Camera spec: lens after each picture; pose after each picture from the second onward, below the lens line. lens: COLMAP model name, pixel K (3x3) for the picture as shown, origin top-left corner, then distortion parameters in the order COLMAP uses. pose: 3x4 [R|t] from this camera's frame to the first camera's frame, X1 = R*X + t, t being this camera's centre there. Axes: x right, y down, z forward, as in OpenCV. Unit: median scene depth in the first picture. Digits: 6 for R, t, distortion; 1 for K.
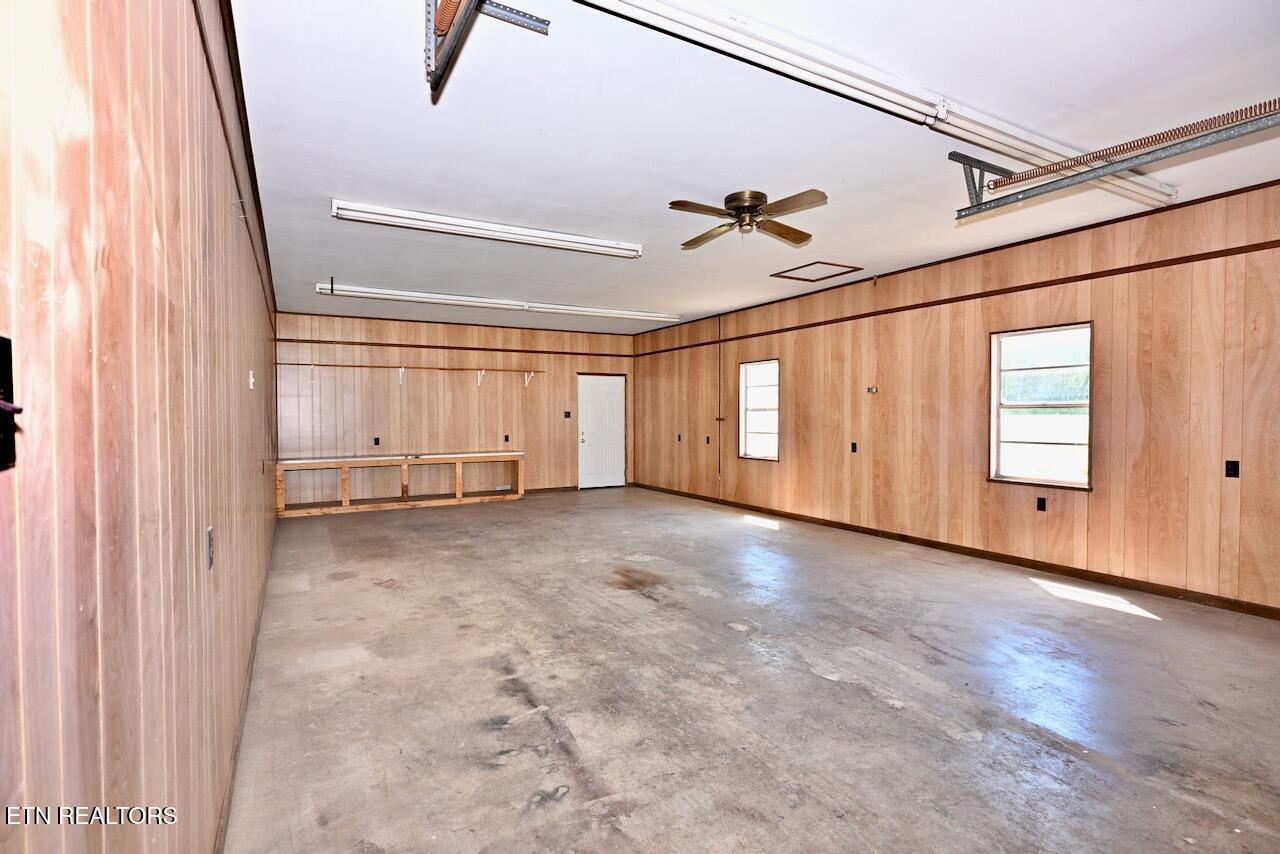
lens RADIAL K [[616.4, 0, 640.0], [0, 616.4, 427.0], [0, 0, 1]] dist [-0.002287, 0.001191]
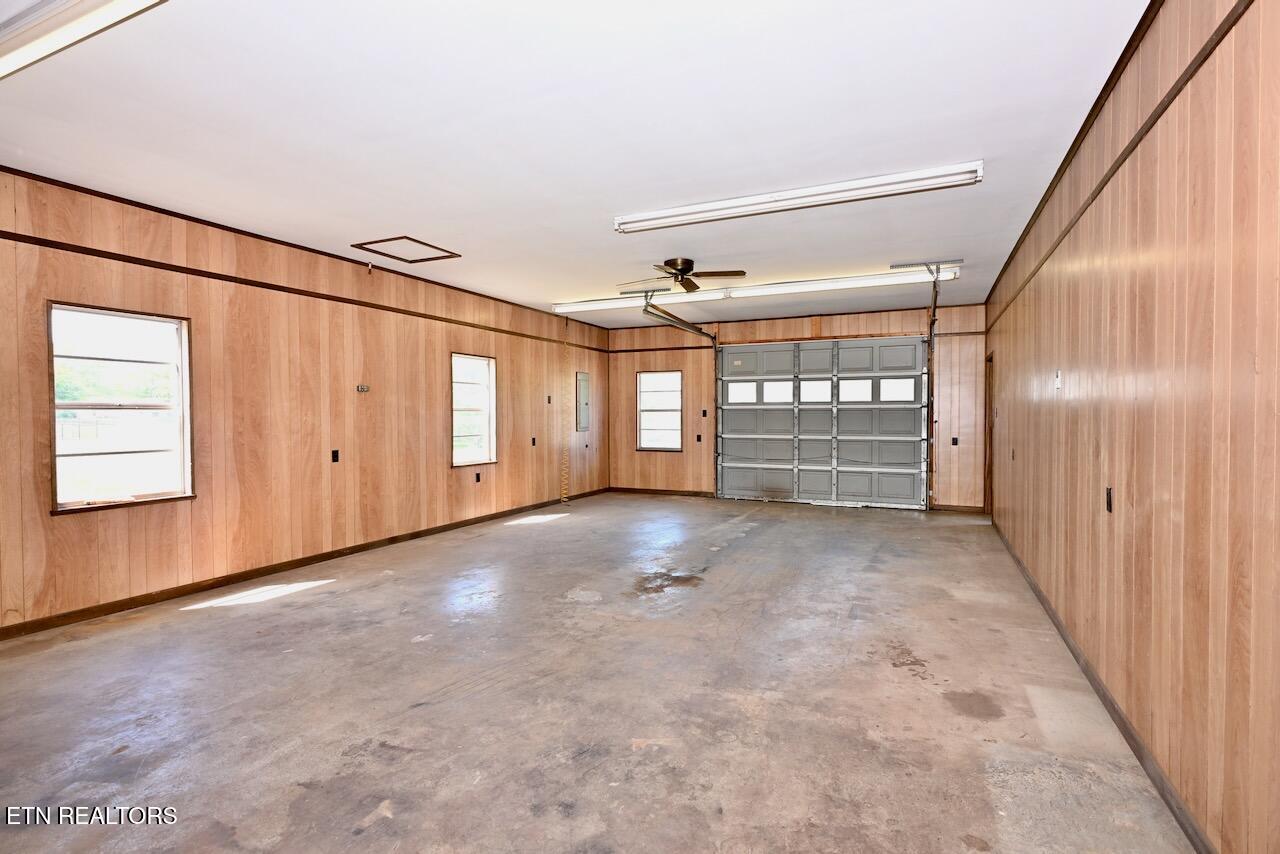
lens RADIAL K [[616.4, 0, 640.0], [0, 616.4, 427.0], [0, 0, 1]] dist [-0.002287, 0.001191]
pose [[-0.585039, -0.012105, 0.810915, -0.658319], [0.021011, 0.999327, 0.030076, -0.025705], [-0.810733, 0.034634, -0.584391, 1.357979]]
